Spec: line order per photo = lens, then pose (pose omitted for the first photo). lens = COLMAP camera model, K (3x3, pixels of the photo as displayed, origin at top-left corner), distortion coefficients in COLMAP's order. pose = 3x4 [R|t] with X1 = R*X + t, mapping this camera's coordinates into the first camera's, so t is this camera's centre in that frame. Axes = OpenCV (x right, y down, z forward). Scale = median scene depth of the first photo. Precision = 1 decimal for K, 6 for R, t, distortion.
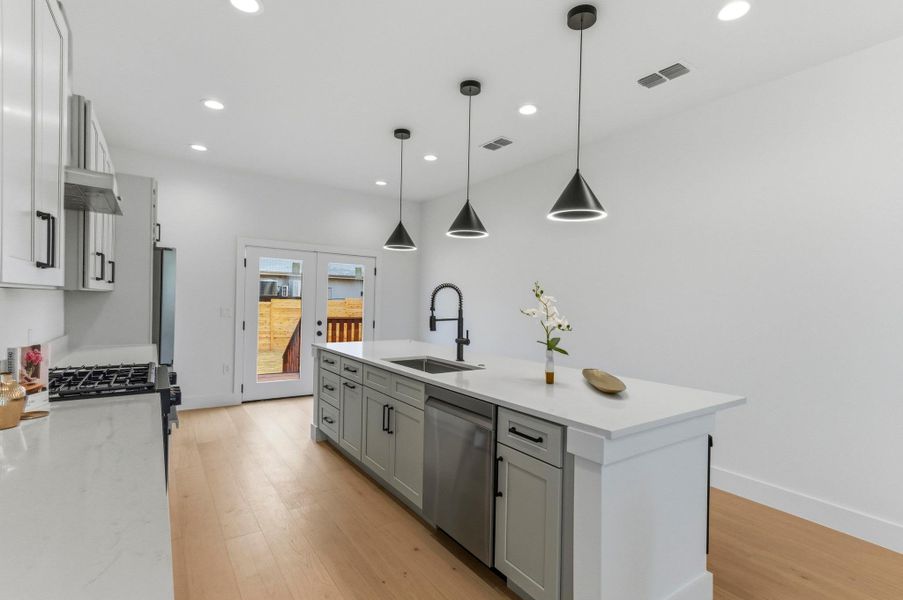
lens RADIAL K [[430.2, 0, 452.9], [0, 430.2, 305.8], [0, 0, 1]] dist [0.010902, 0.000324]
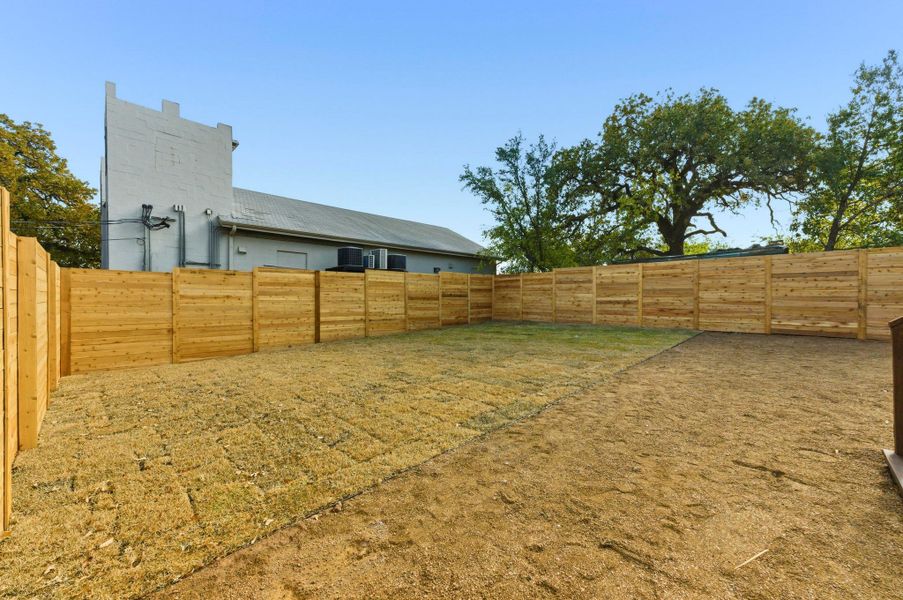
lens RADIAL K [[359.8, 0, 450.1], [0, 359.8, 303.5], [0, 0, 1]] dist [0.000467, 0.003466]
pose [[0.985024, -0.018705, 0.171399, -2.503362], [0.017350, 0.999805, 0.009398, 0.265051], [-0.171541, -0.006283, 0.985157, 2.268008]]
